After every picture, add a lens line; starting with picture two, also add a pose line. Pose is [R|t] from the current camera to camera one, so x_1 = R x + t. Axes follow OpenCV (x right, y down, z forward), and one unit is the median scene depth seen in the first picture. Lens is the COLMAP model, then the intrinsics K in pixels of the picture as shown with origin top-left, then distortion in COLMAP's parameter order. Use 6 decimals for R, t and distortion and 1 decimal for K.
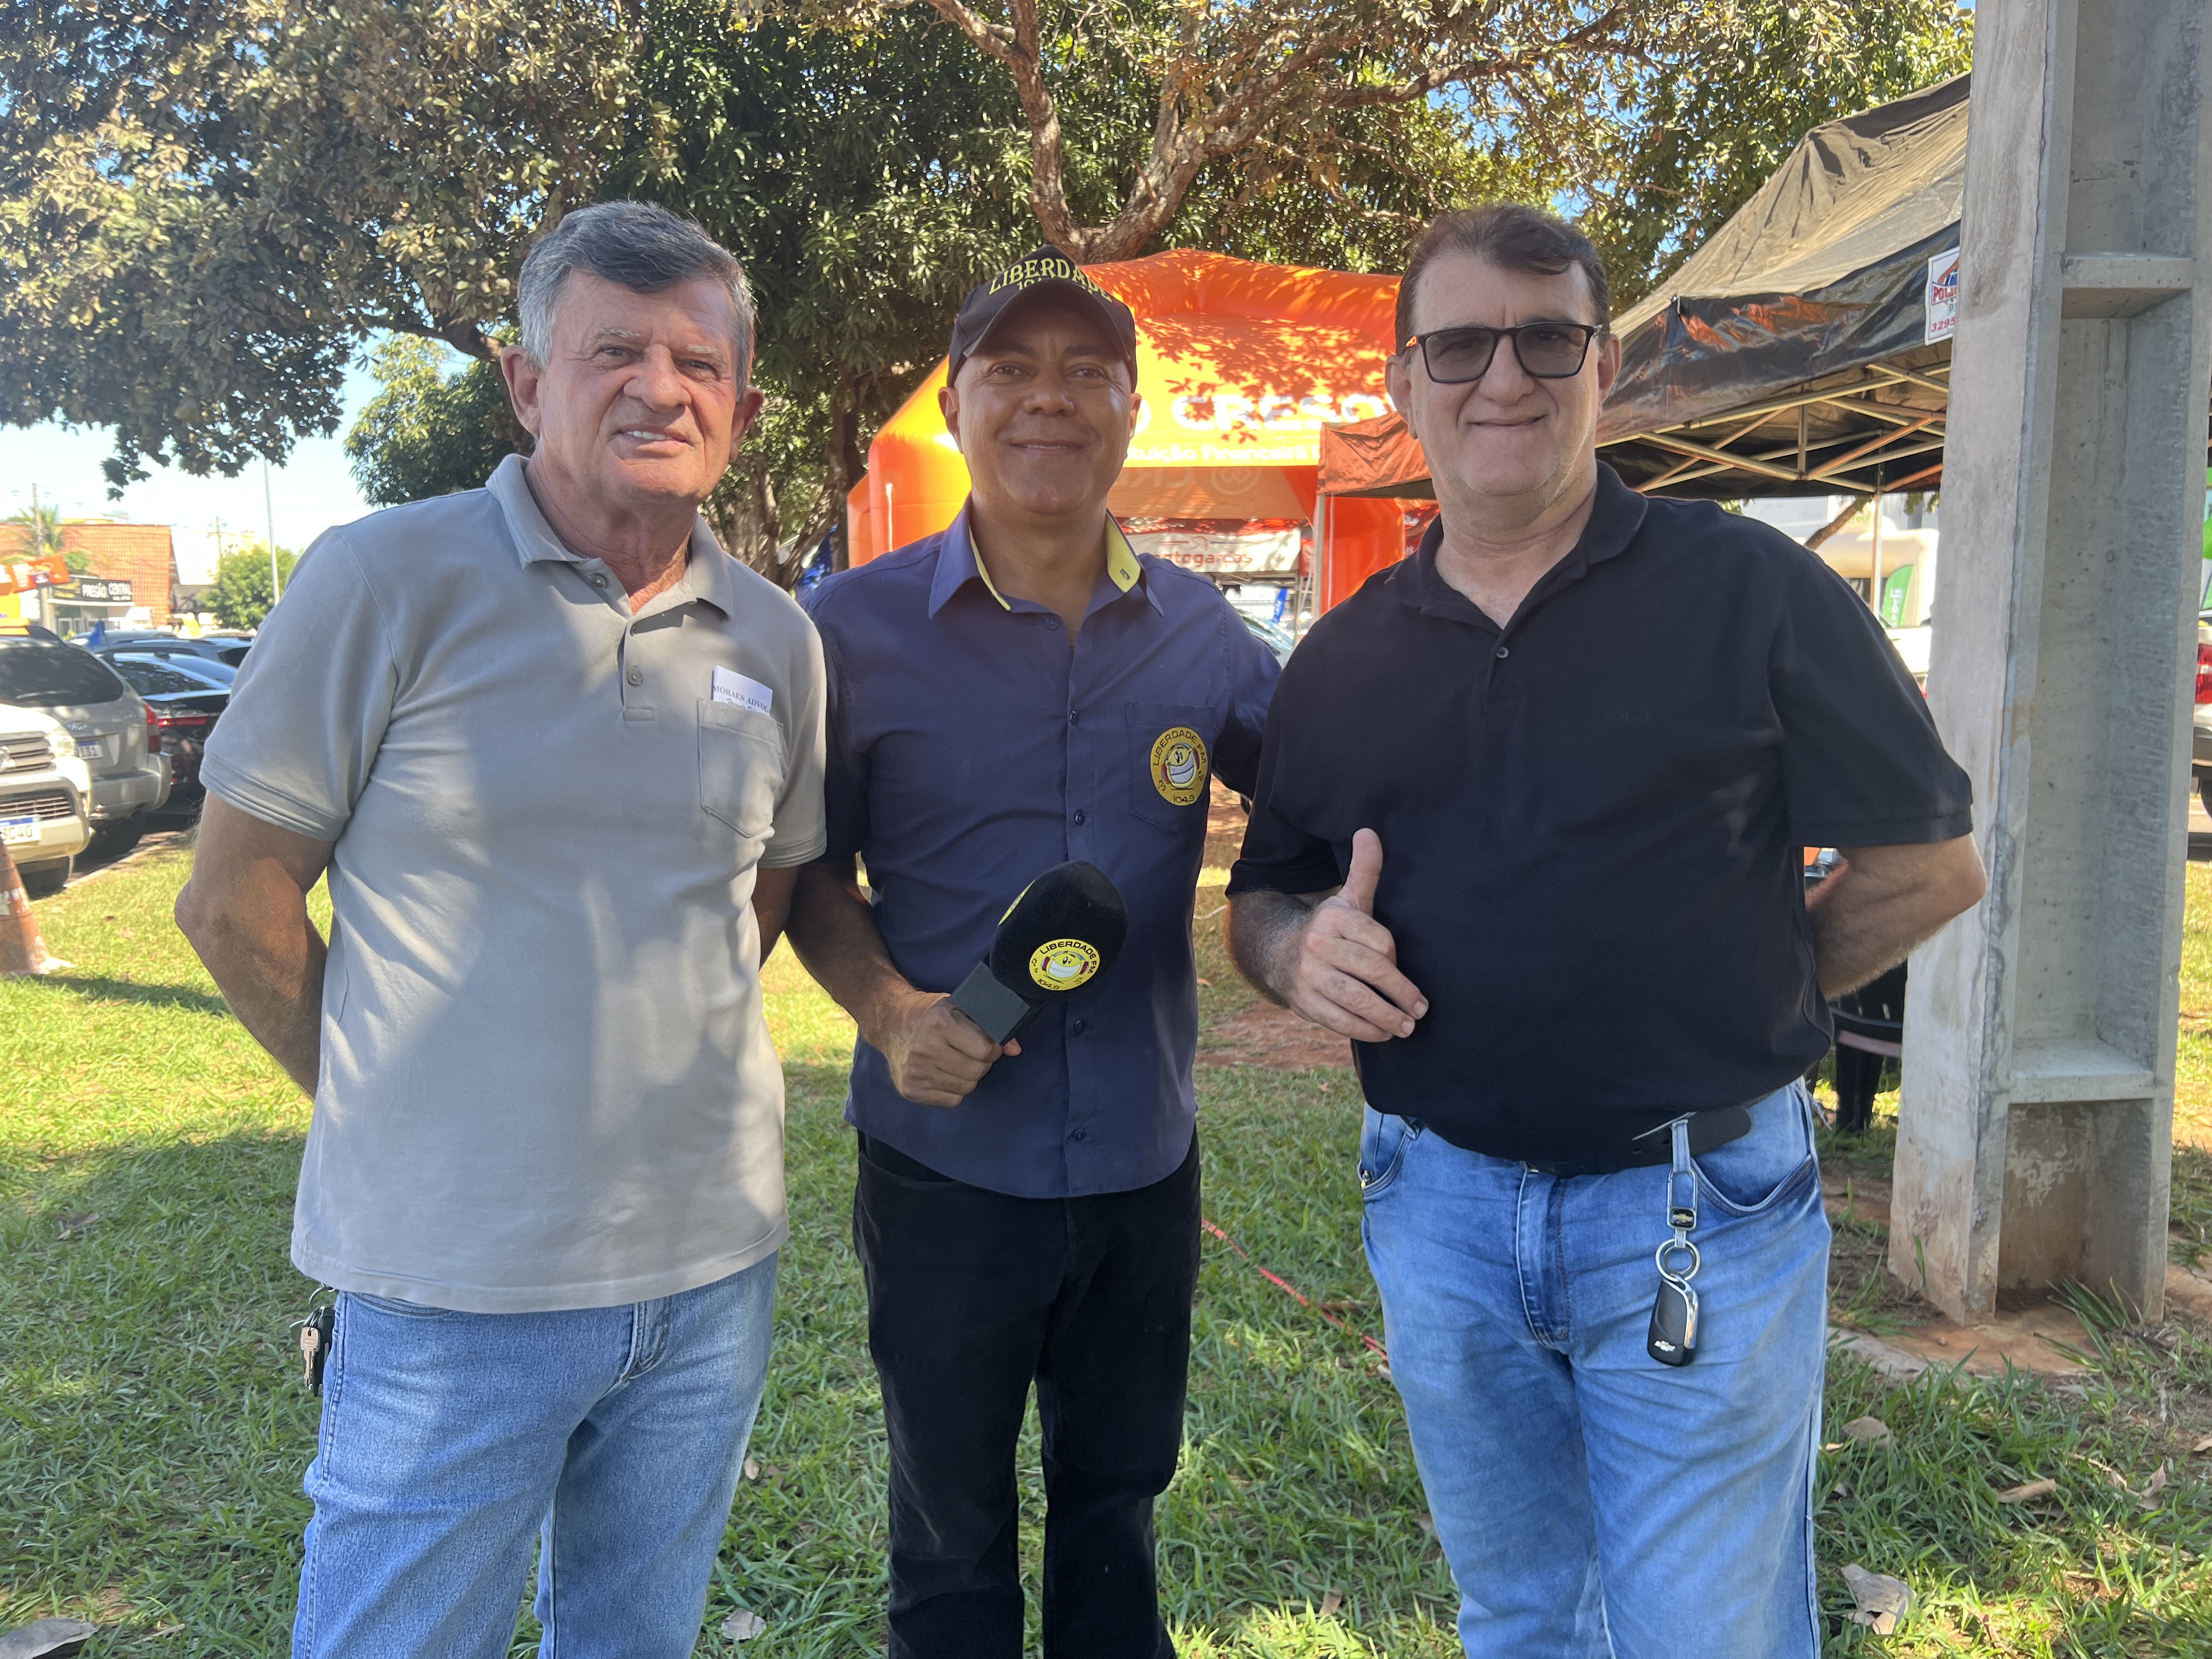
lens RADIAL K [[1690.2, 0, 1106.0], [0, 1690.2, 829.5], [0, 0, 1]] dist [0.034208, -0.082607]
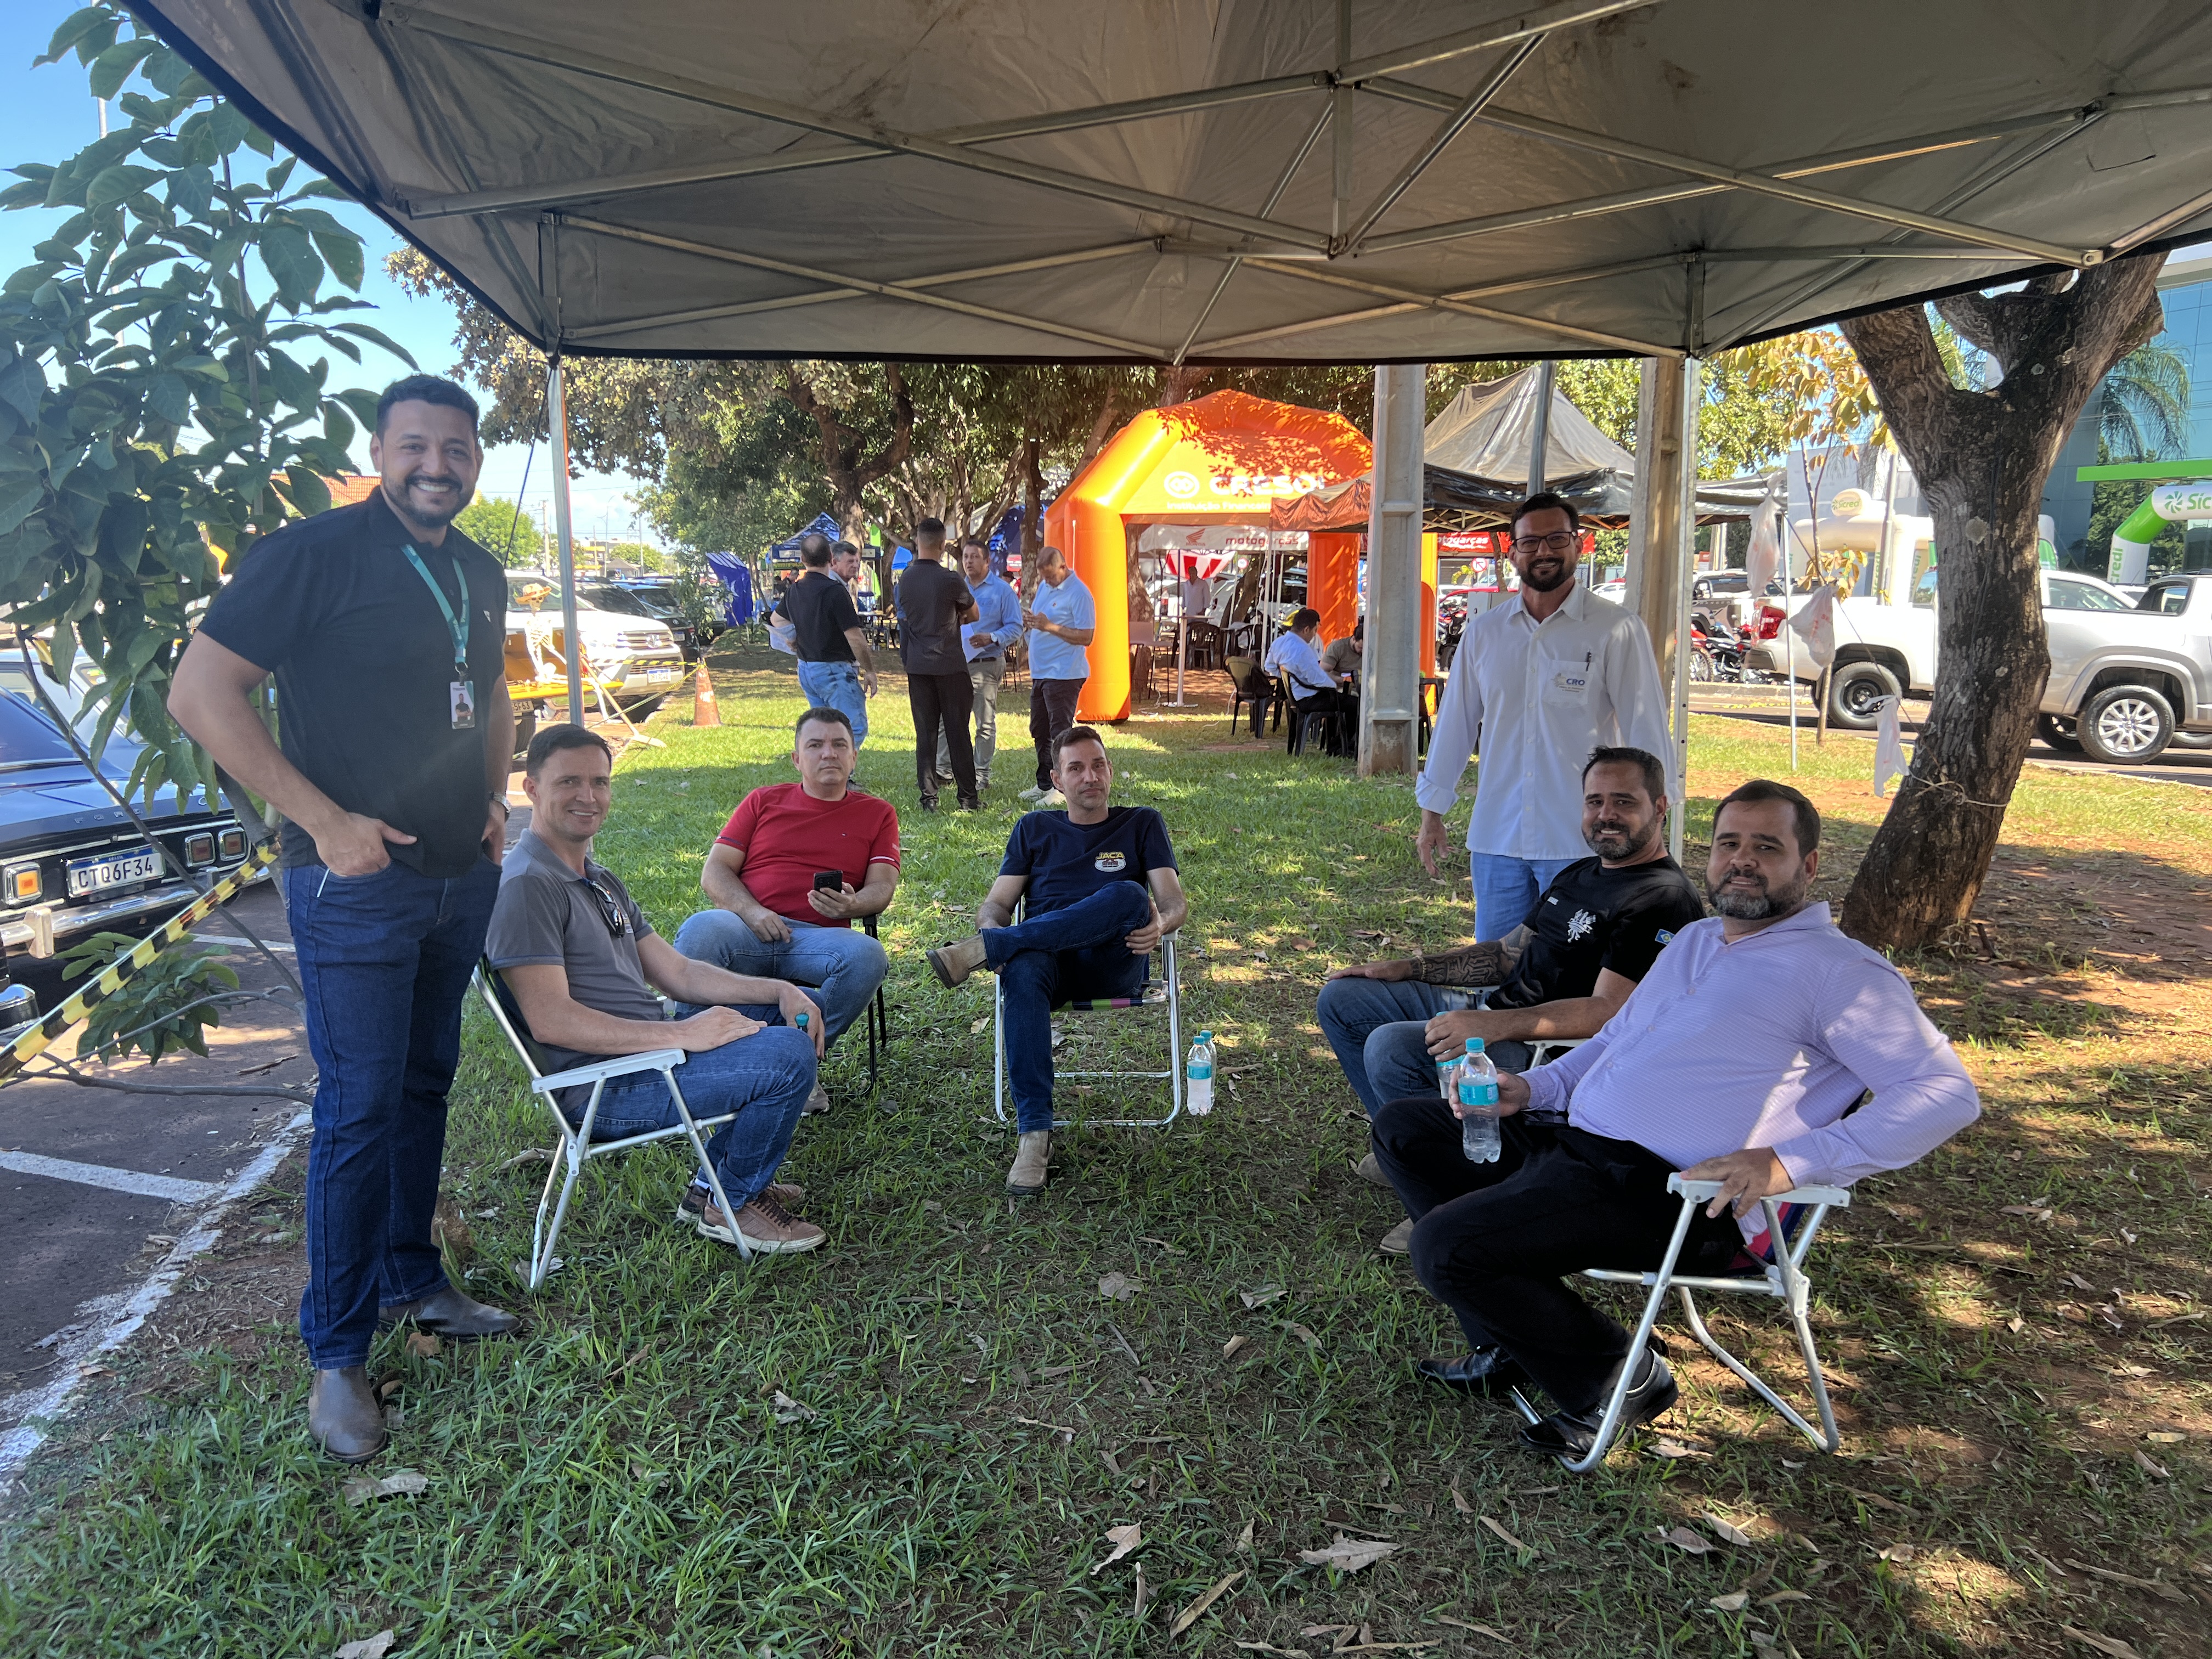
lens RADIAL K [[1663.3, 0, 1088.7], [0, 1663.3, 836.1], [0, 0, 1]] dist [0.000326, -0.012581]
pose [[0.996360, 0.022574, -0.082207, 0.044511], [-0.019316, 0.999004, 0.040220, 0.073657], [0.083034, -0.038486, 0.995803, -0.713792]]
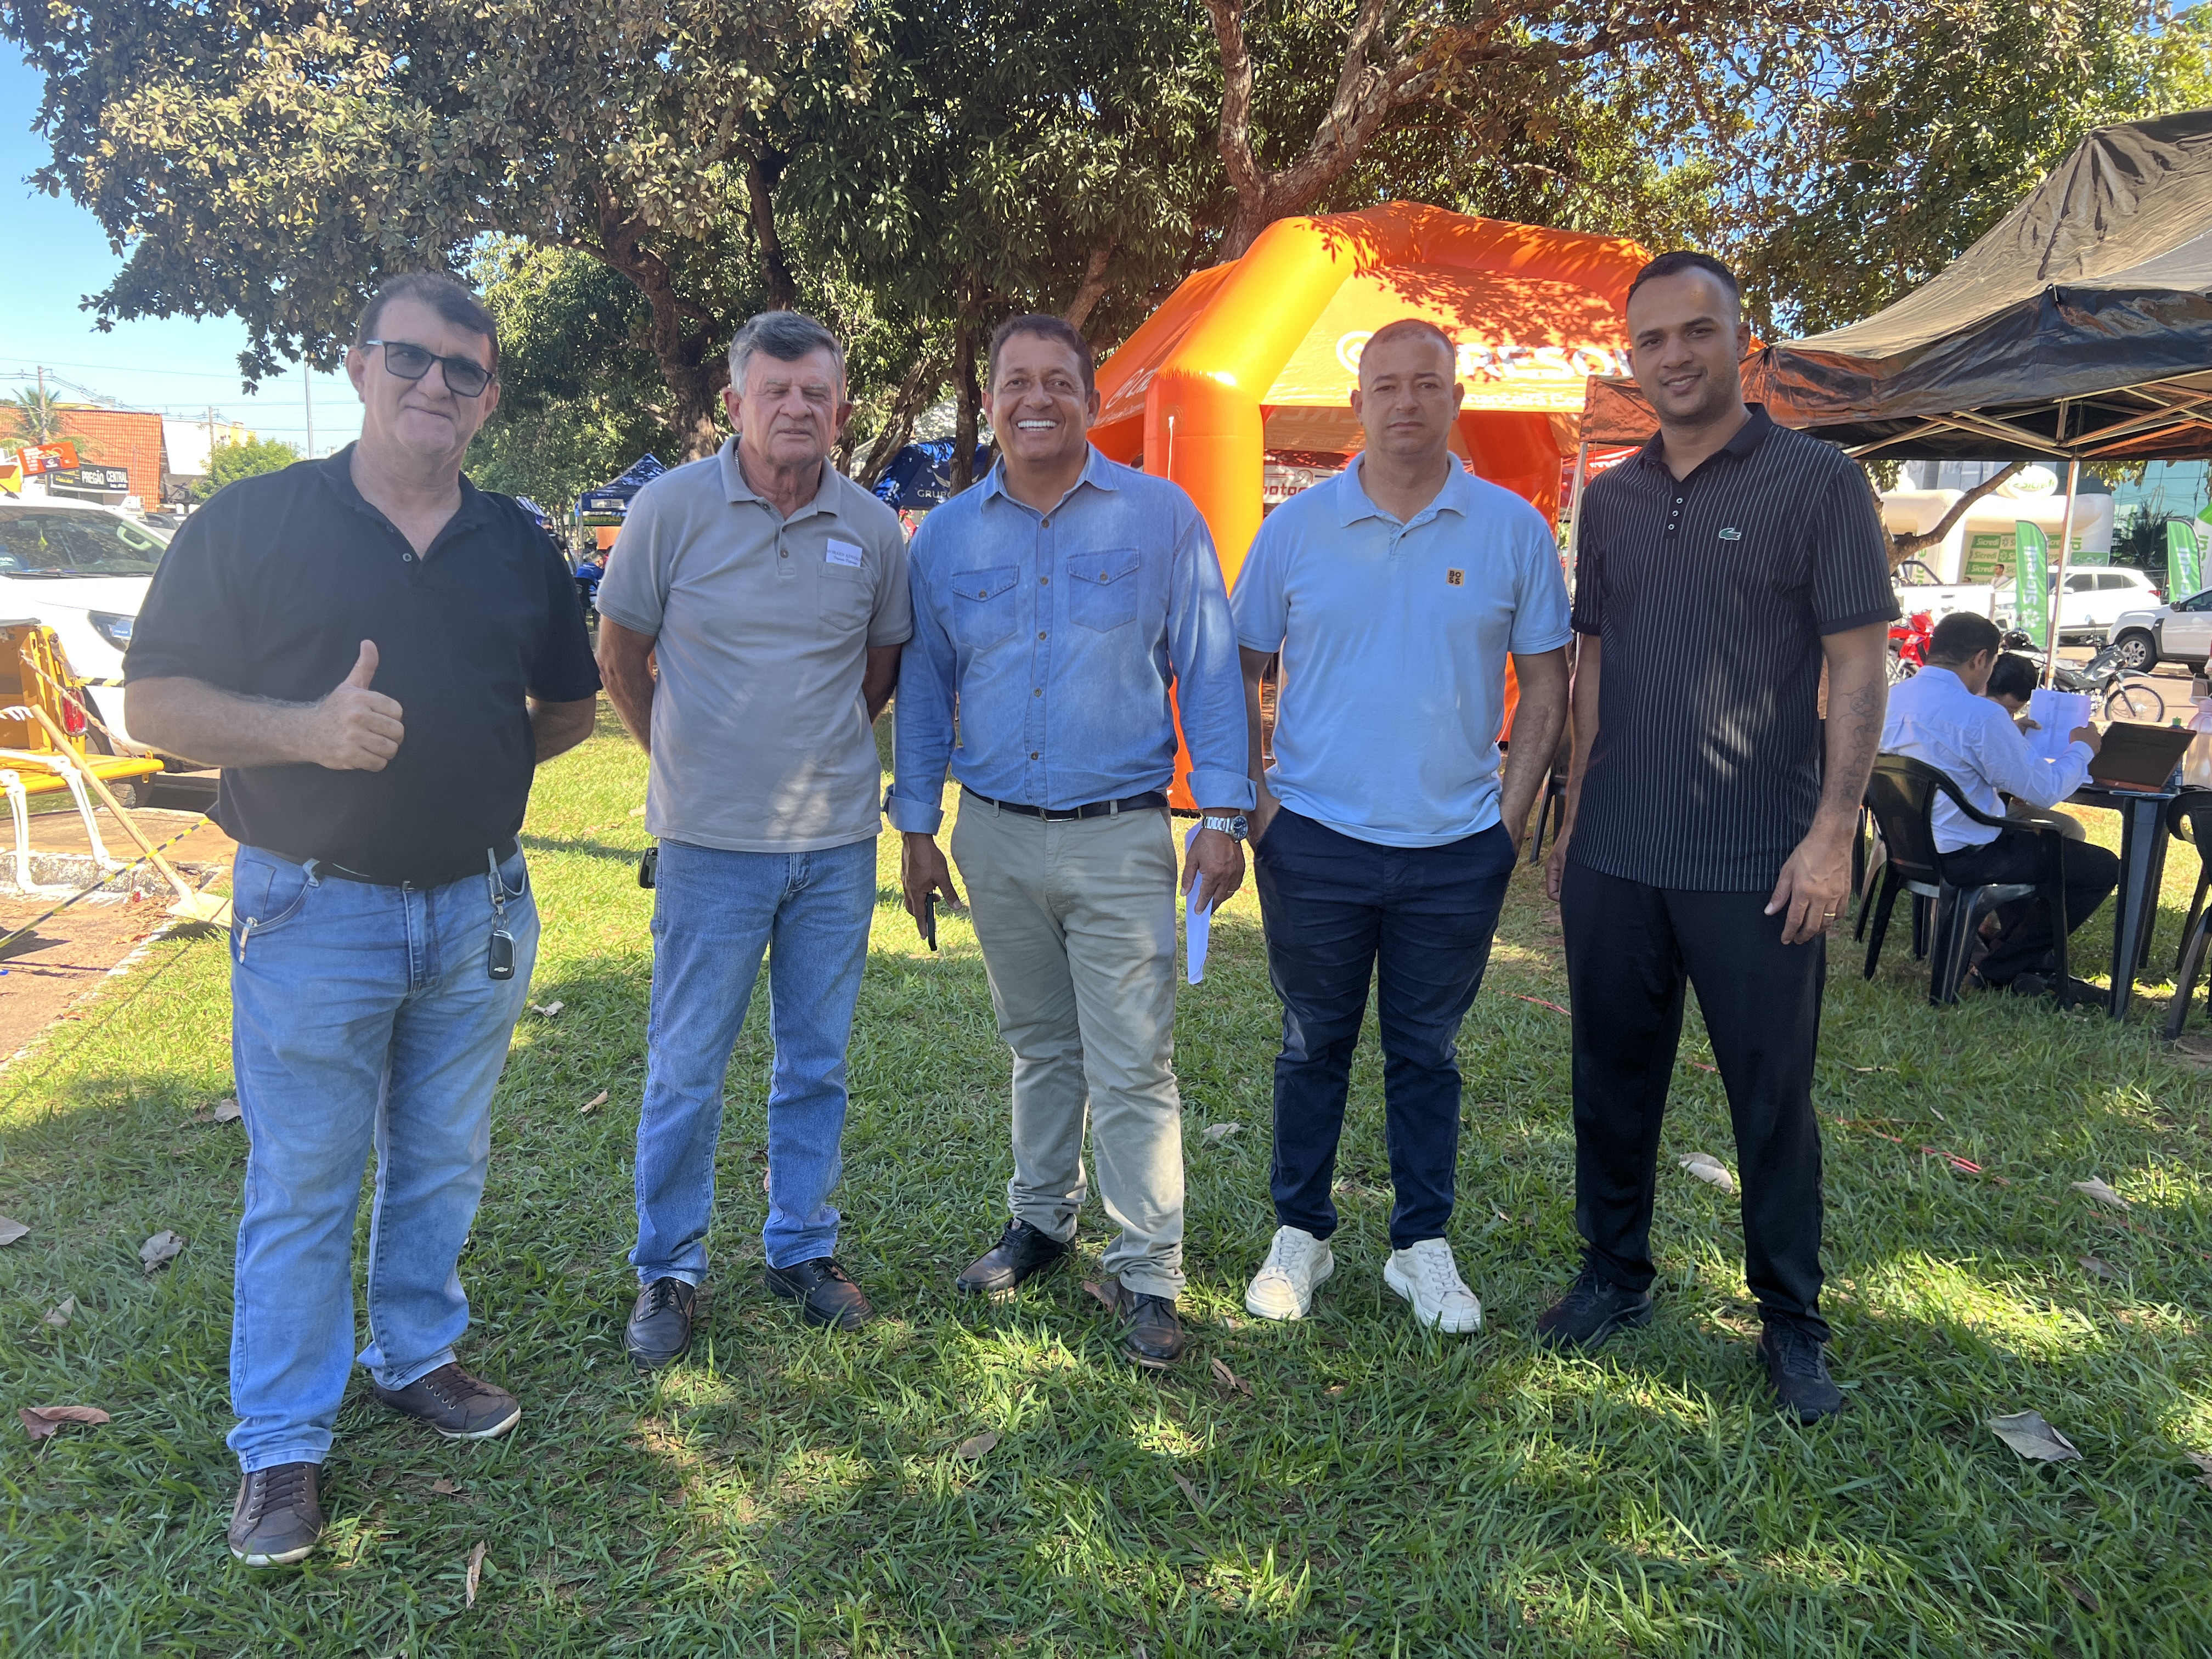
lens RADIAL K [[1663.3, 0, 1088.7], [0, 1663.3, 836.1], [0, 0, 1]] dist [0.000326, -0.012581]
pose [[0.999382, 0.027745, 0.021590, -0.125862], [-0.028875, 0.998128, 0.053906, 0.009077], [-0.020054, -0.054496, 0.998313, -0.057287]]
